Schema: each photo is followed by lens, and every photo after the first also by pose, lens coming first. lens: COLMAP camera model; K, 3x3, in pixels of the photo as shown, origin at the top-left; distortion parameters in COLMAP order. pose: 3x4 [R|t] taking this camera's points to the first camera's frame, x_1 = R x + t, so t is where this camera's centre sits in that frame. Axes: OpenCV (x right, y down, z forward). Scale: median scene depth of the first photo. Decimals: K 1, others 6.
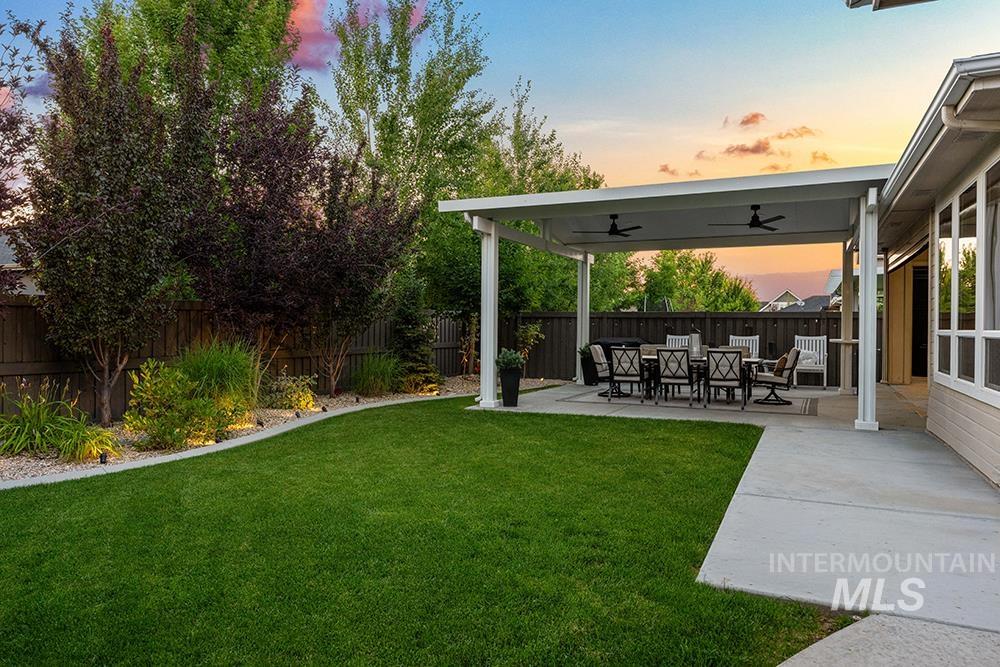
lens RADIAL K [[670.5, 0, 500.0], [0, 670.5, 333.5], [0, 0, 1]] dist [0.002892, 0.000713]
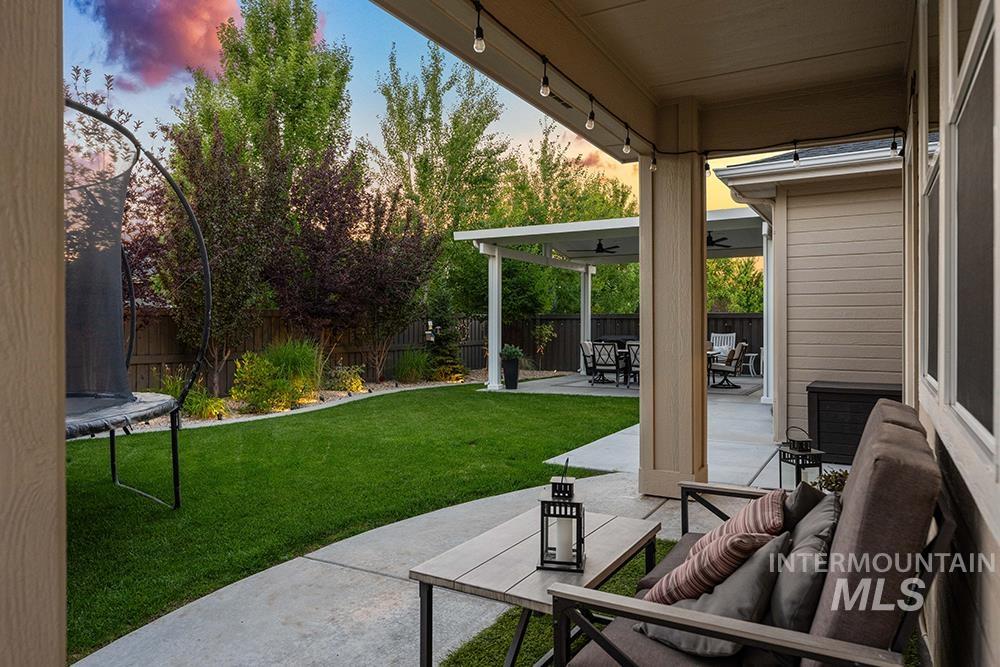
lens RADIAL K [[665.9, 0, 500.0], [0, 665.9, 333.5], [0, 0, 1]] dist [-0.001440, -0.000096]
pose [[0.995693, -0.006326, -0.092500, 0.105288], [0.006270, 0.999980, -0.000889, 0.002608], [0.092504, 0.000305, 0.995712, -0.257745]]
